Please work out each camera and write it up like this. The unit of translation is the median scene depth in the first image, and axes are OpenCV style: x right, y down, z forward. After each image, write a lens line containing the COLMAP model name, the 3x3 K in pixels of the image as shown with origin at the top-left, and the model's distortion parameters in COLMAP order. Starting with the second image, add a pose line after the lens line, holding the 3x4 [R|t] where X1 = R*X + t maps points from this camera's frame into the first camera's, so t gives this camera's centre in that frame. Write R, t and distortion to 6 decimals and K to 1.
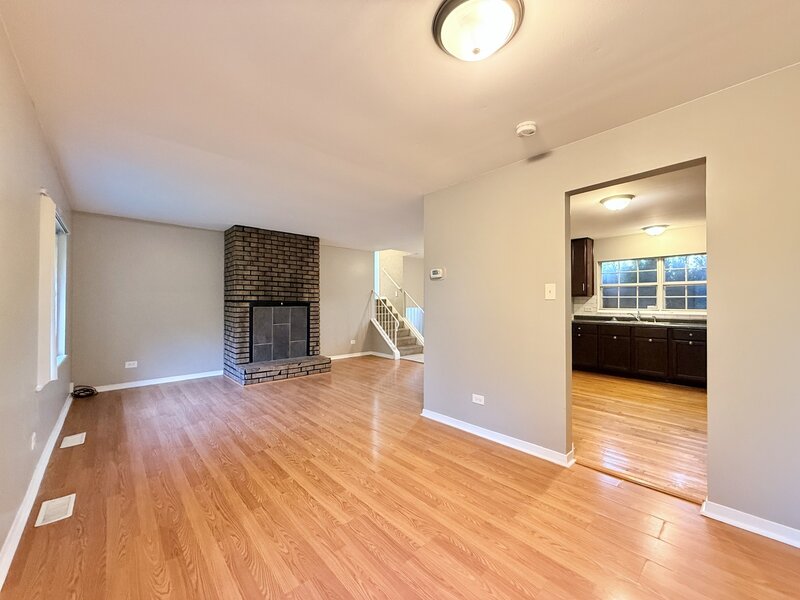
lens RADIAL K [[317.0, 0, 393.5], [0, 317.0, 299.5], [0, 0, 1]] dist [-0.001016, 0.000005]
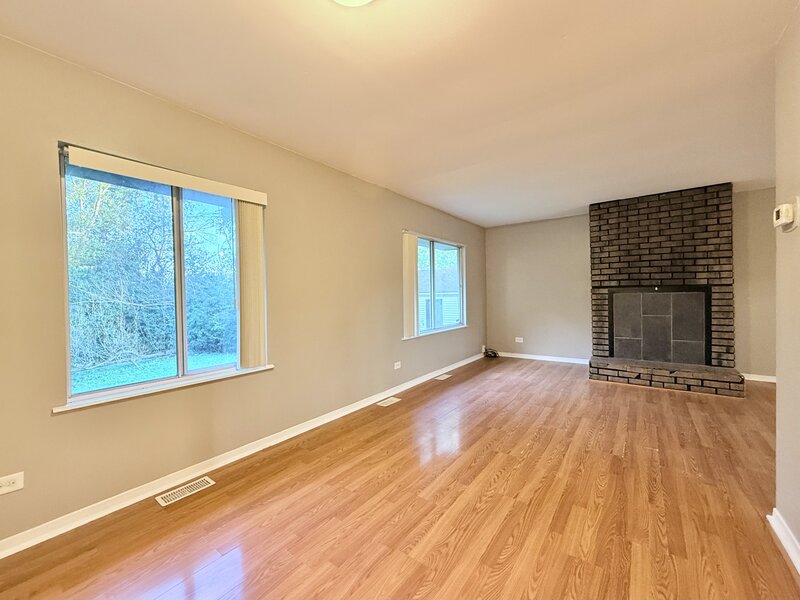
lens RADIAL K [[326.3, 0, 400.0], [0, 326.3, 300.0], [0, 0, 1]] dist [0.001109, 0.000090]
pose [[0.201377, 0.013321, -0.979423, 0.312508], [0.030751, 0.999329, 0.019914, 0.005916], [0.979031, -0.034129, 0.200832, 0.252844]]
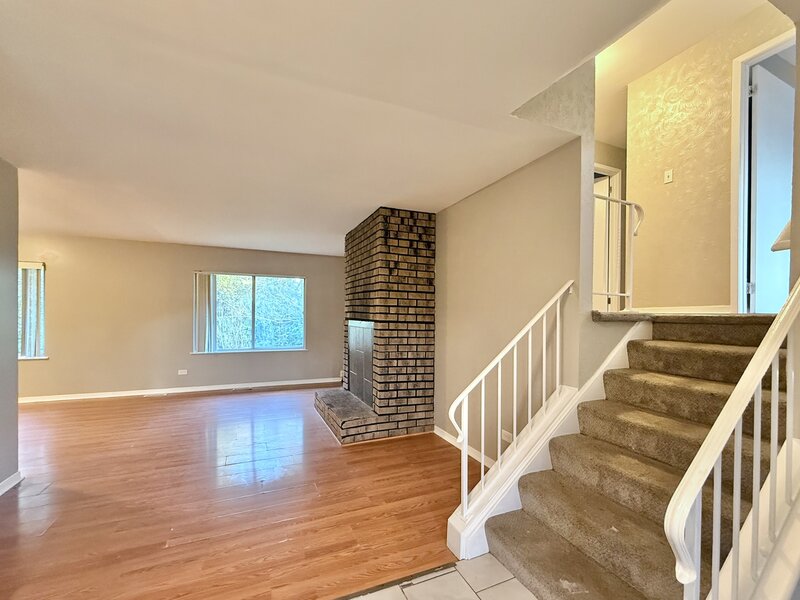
lens RADIAL K [[338.6, 0, 400.0], [0, 338.6, 300.0], [0, 0, 1]] dist [0.001451, 0.000511]
pose [[-0.300958, -0.054875, -0.952057, 0.398622], [-0.005397, 0.998425, -0.055841, 0.002293], [0.953622, -0.011668, -0.300780, 1.407718]]
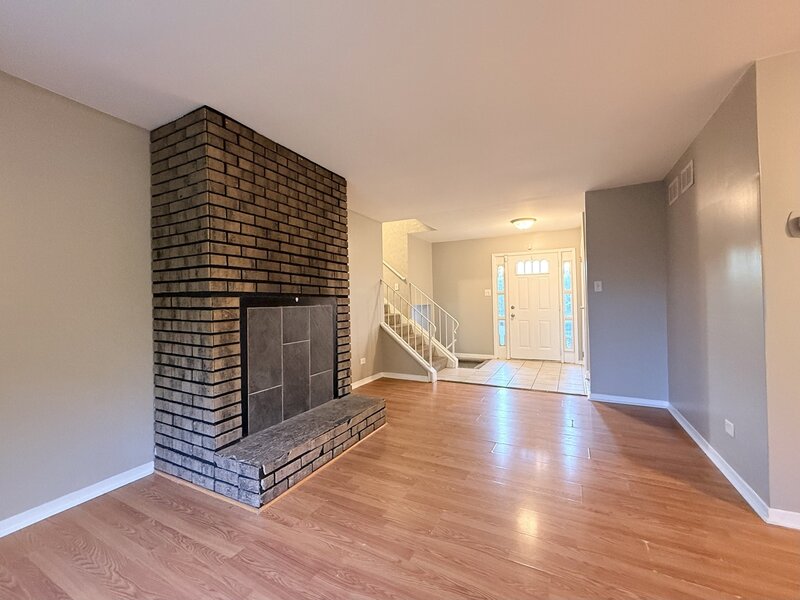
lens RADIAL K [[328.6, 0, 401.1], [0, 328.6, 297.5], [0, 0, 1]] dist [-0.000746, -0.000066]
pose [[0.933706, -0.015773, 0.357693, -0.407646], [0.017672, 0.999842, -0.002039, 0.014778], [-0.357604, 0.008225, 0.933837, 0.506561]]
